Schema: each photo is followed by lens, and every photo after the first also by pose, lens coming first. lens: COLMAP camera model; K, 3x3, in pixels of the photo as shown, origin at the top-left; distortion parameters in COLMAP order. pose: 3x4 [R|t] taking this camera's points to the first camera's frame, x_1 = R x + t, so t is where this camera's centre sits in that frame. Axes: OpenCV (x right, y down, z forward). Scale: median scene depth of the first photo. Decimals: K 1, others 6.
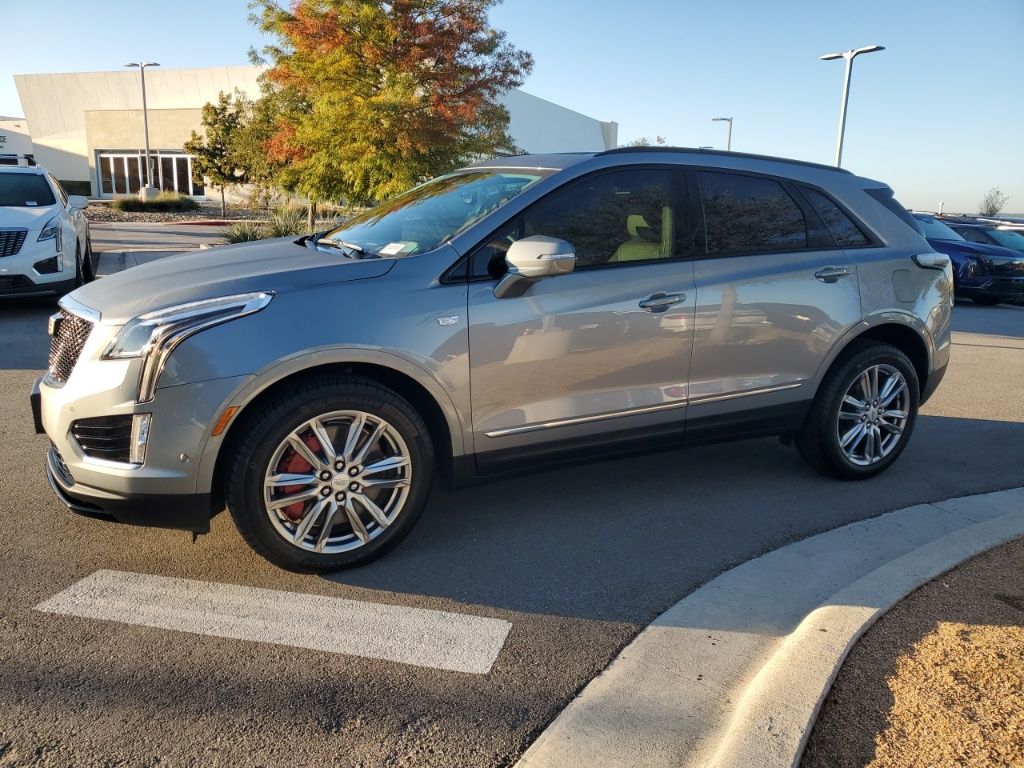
lens RADIAL K [[794.1, 0, 513.2], [0, 794.1, 354.5], [0, 0, 1]] dist [0.020048, 0.008268]
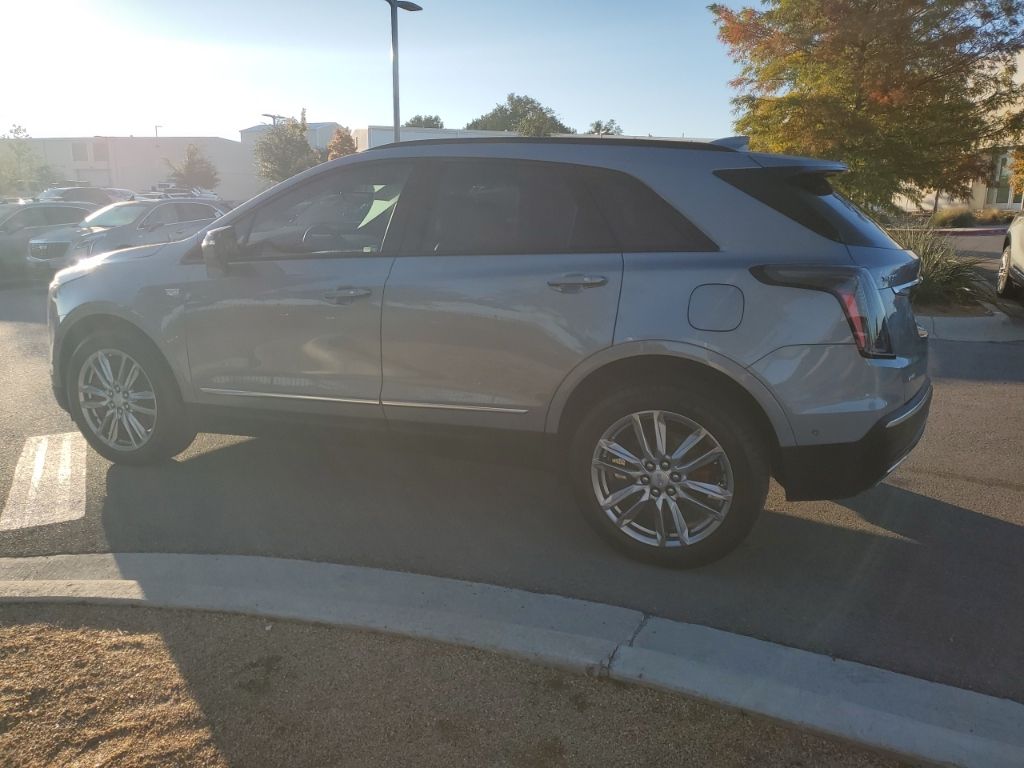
lens RADIAL K [[794.1, 0, 513.2], [0, 794.1, 354.5], [0, 0, 1]] dist [0.020048, 0.008268]
pose [[0.641727, 0.120034, -0.757481, 1.194321], [-0.128515, 0.990541, 0.048090, -0.073015], [0.756089, 0.066487, 0.651083, 0.550183]]
